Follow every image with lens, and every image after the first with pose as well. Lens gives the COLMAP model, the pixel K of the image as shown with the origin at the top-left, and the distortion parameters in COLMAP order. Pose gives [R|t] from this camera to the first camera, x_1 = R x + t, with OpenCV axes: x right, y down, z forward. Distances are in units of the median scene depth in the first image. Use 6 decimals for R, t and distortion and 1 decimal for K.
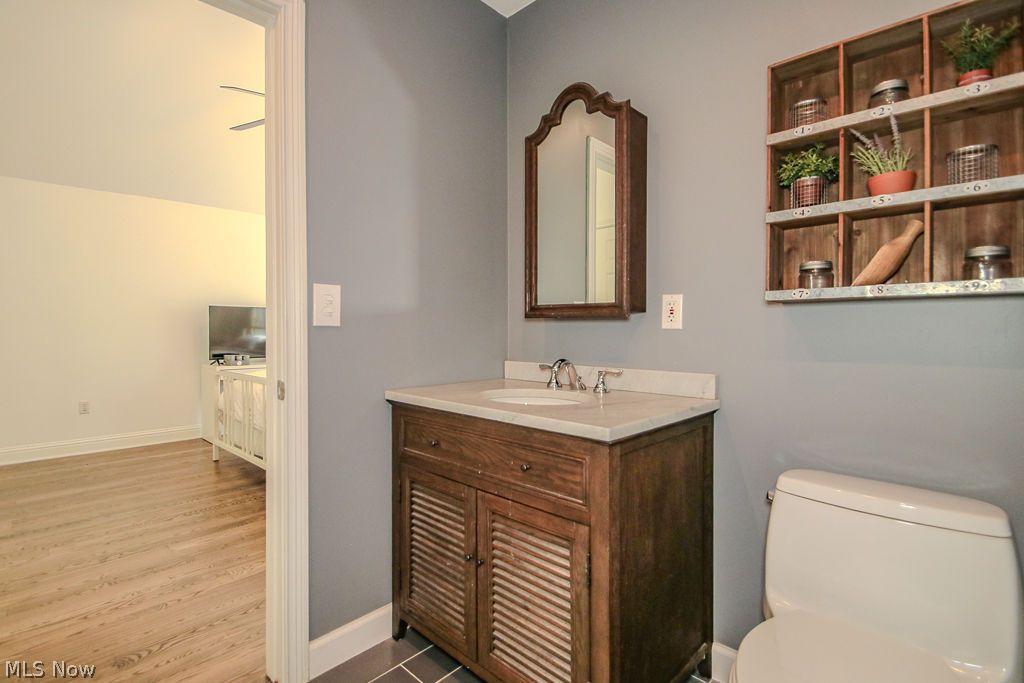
lens RADIAL K [[485.4, 0, 508.4], [0, 485.4, 333.3], [0, 0, 1]] dist [-0.001112, -0.000277]
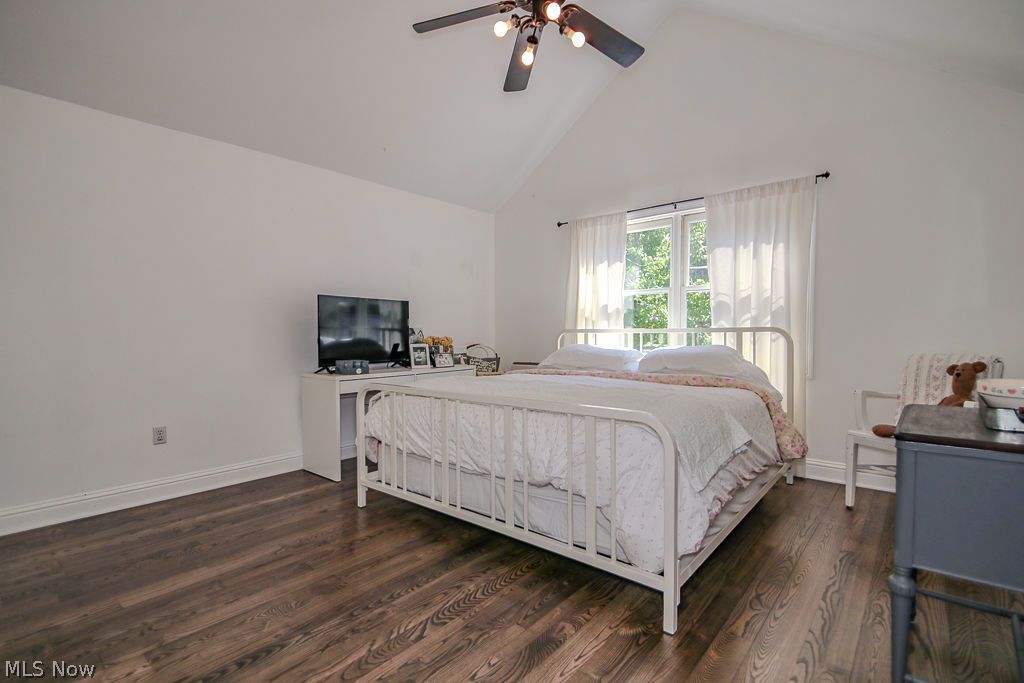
lens RADIAL K [[477.2, 0, 509.3], [0, 477.2, 343.9], [0, 0, 1]] dist [0.002371, -0.000150]
pose [[0.997948, -0.003258, 0.063942, -0.439533], [0.002587, 0.999941, 0.010586, 0.014177], [-0.063973, -0.010398, 0.997897, 0.290602]]
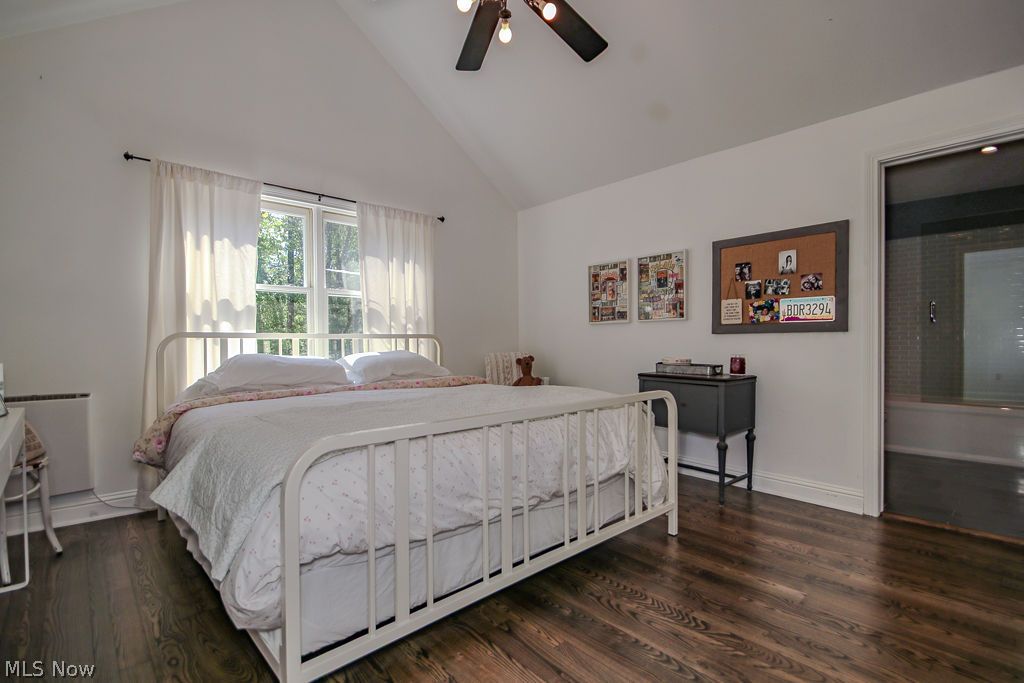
lens RADIAL K [[477.2, 0, 509.3], [0, 477.2, 343.9], [0, 0, 1]] dist [0.002371, -0.000150]
pose [[0.070135, -0.006269, 0.997518, -0.916989], [0.010042, 0.999934, 0.005578, 0.011021], [-0.997487, 0.009626, 0.070194, 0.863856]]
